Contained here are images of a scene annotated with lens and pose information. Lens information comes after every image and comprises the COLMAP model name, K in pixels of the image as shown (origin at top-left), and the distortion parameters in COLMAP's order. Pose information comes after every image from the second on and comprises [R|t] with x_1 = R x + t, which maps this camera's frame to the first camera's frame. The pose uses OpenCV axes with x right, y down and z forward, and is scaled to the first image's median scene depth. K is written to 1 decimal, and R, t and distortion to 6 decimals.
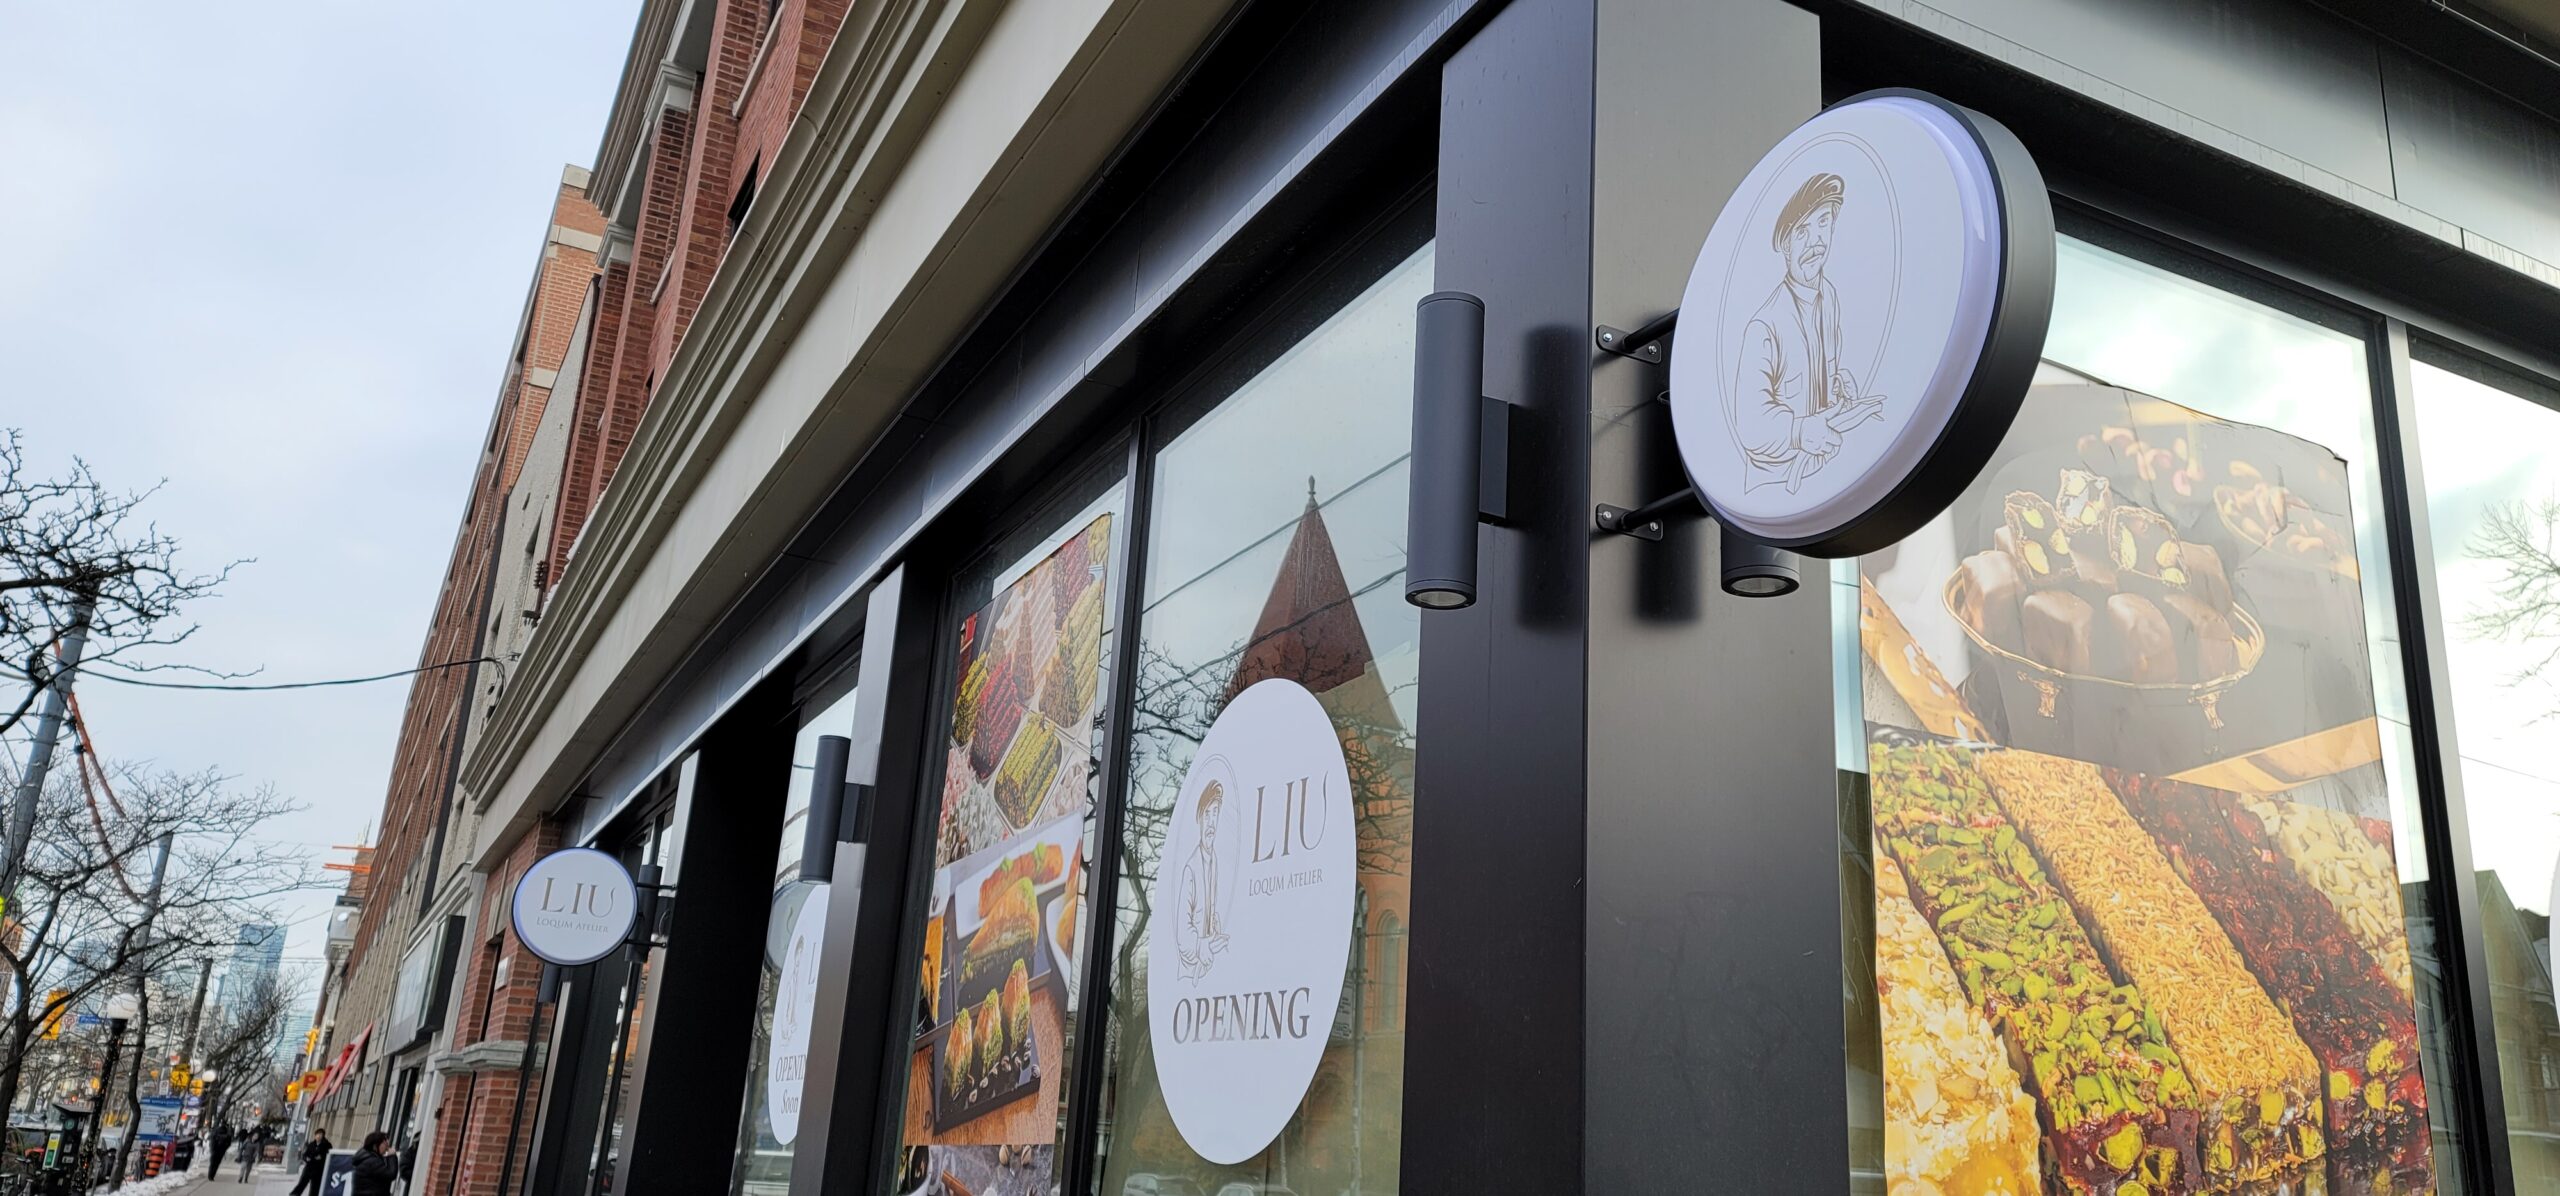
lens RADIAL K [[1732.0, 0, 1280.0], [0, 1732.0, 598.0], [0, 0, 1]] dist [0.051782, -0.030281]
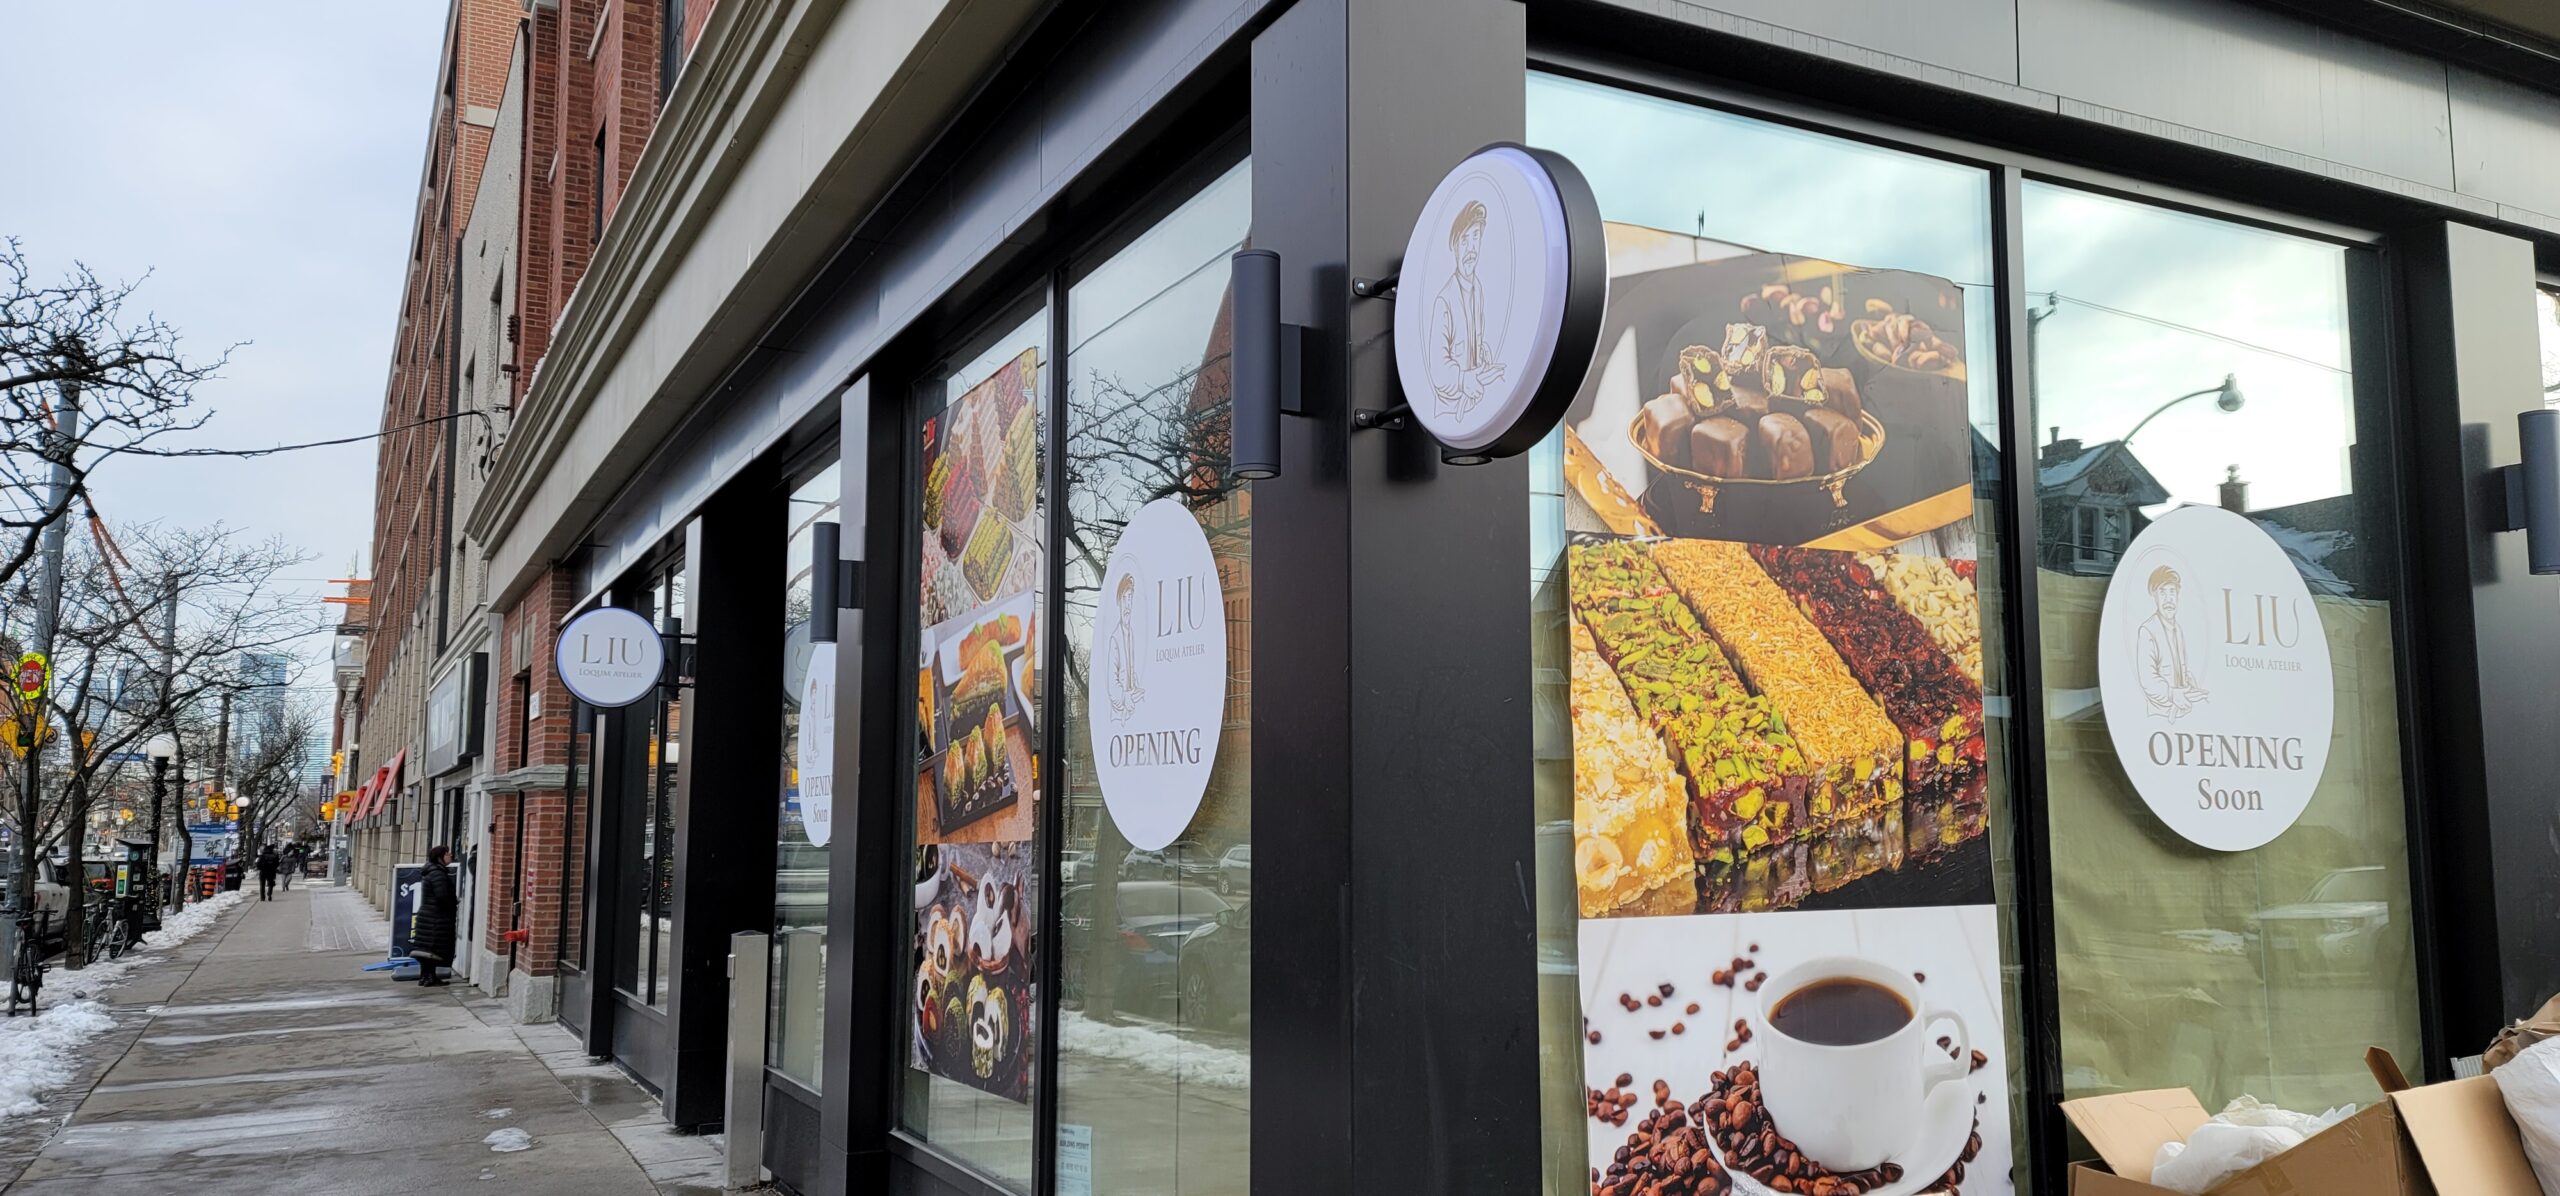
lens RADIAL K [[1758.3, 0, 1280.0], [0, 1758.3, 598.0], [0, 0, 1]] dist [0.025007, -0.002735]
pose [[0.998217, -0.059290, 0.006958, 0.053456], [0.056964, 0.980889, 0.186041, -0.093779], [-0.017856, -0.185312, 0.982517, -0.251172]]
